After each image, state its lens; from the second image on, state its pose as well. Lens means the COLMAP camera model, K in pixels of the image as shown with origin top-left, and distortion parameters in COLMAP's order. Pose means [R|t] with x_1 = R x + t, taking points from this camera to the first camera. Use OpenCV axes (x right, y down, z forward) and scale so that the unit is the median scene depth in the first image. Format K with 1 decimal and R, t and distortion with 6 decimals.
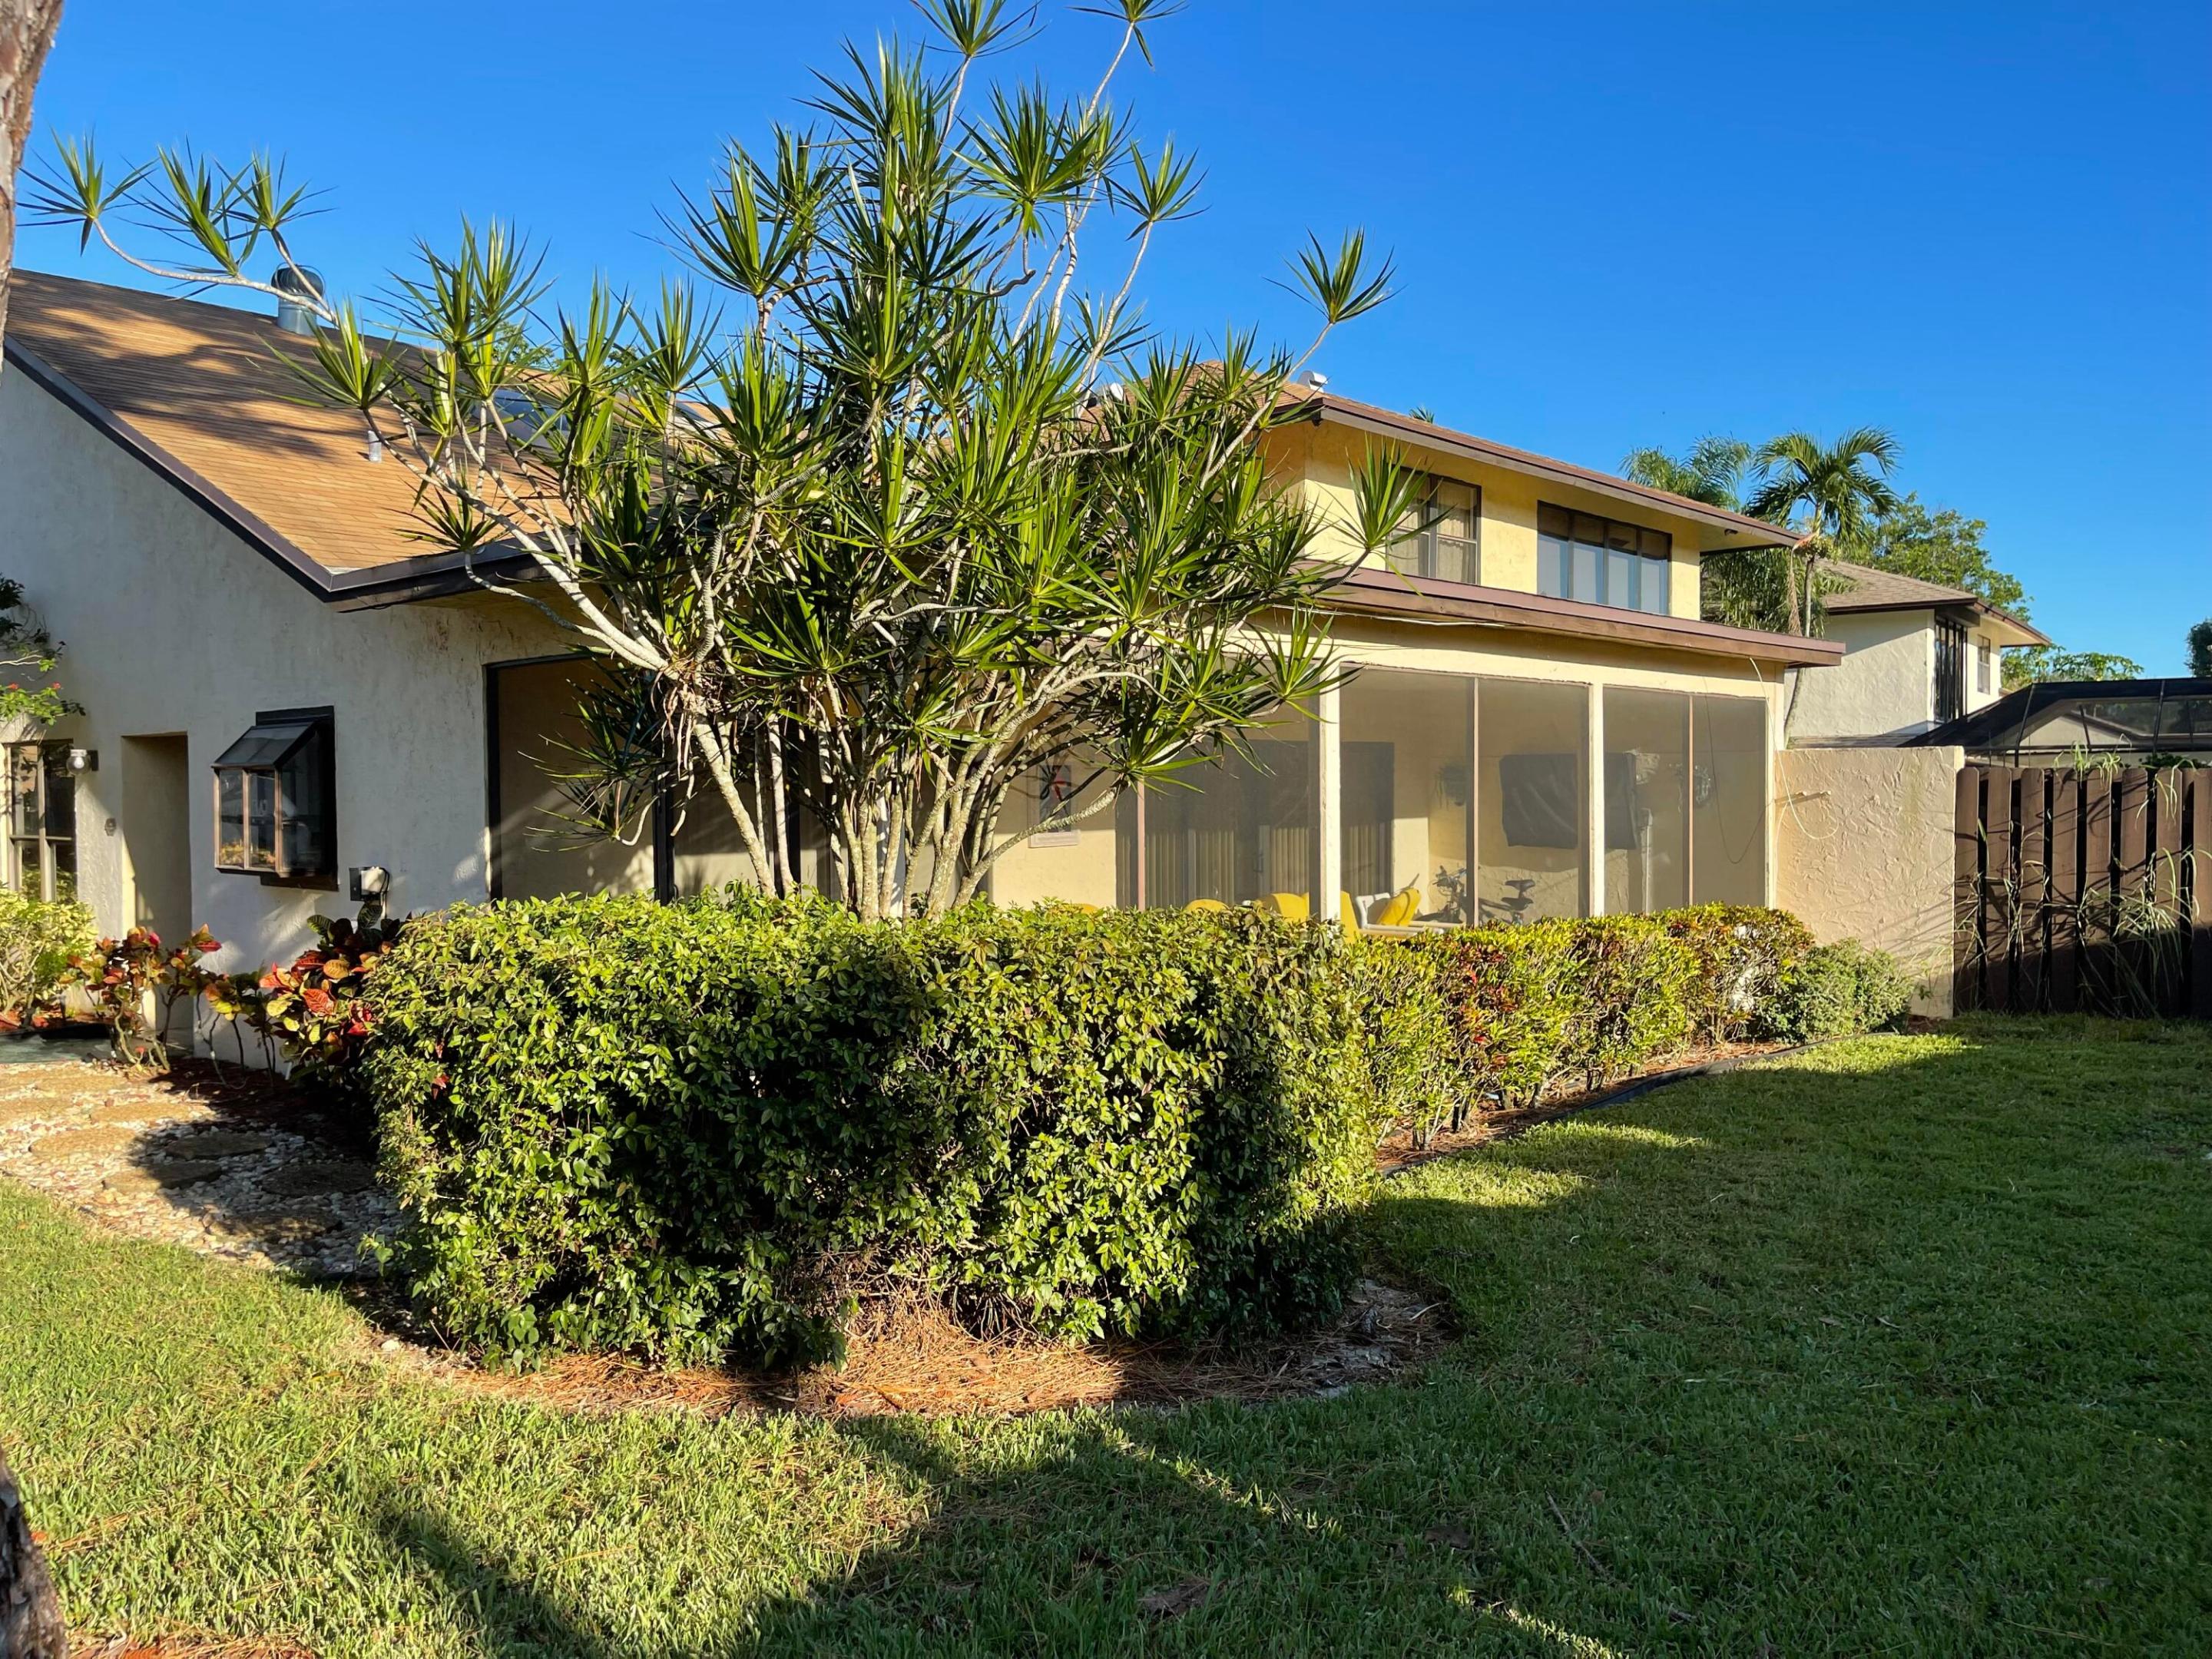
lens RADIAL K [[1641.6, 0, 1106.0], [0, 1641.6, 829.5], [0, 0, 1]] dist [0.003359, -0.002404]
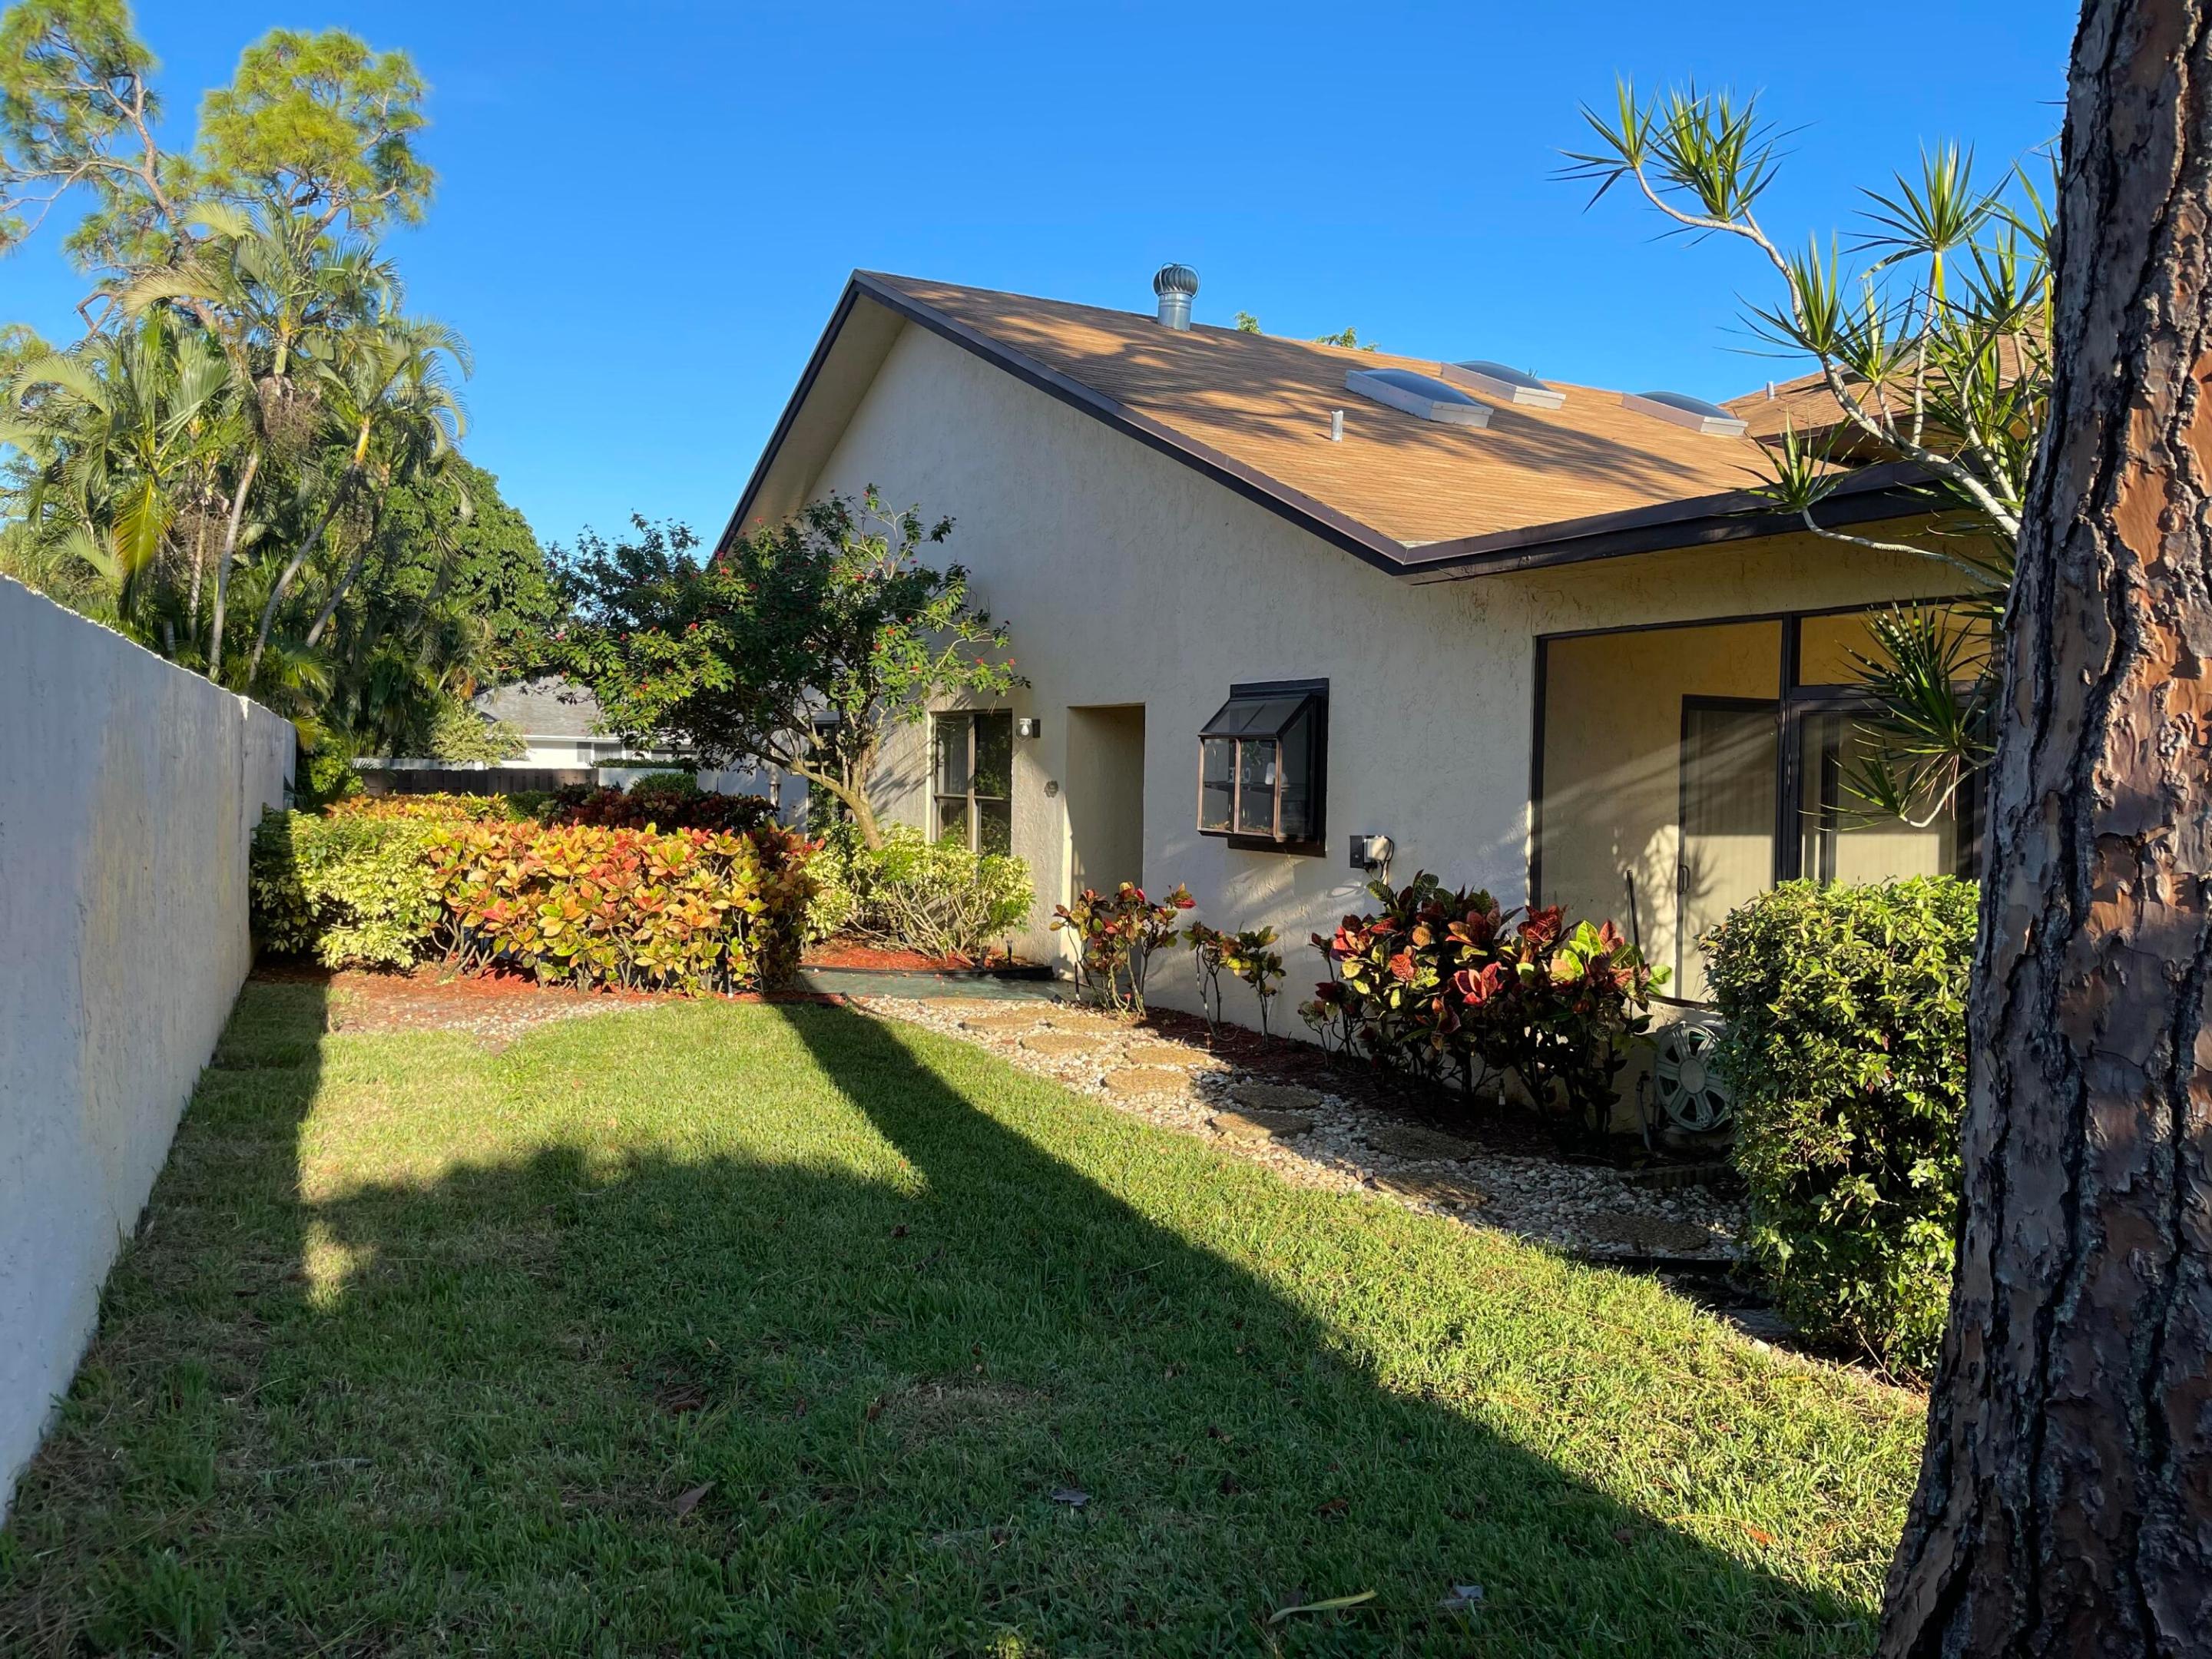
lens RADIAL K [[1615.1, 0, 1106.0], [0, 1615.1, 829.5], [0, 0, 1]] dist [0.036450, -0.074832]
pose [[0.939486, 0.037170, -0.340565, -0.252023], [-0.033036, 0.999293, 0.017933, 0.005951], [0.340990, -0.005597, 0.940050, -0.003883]]
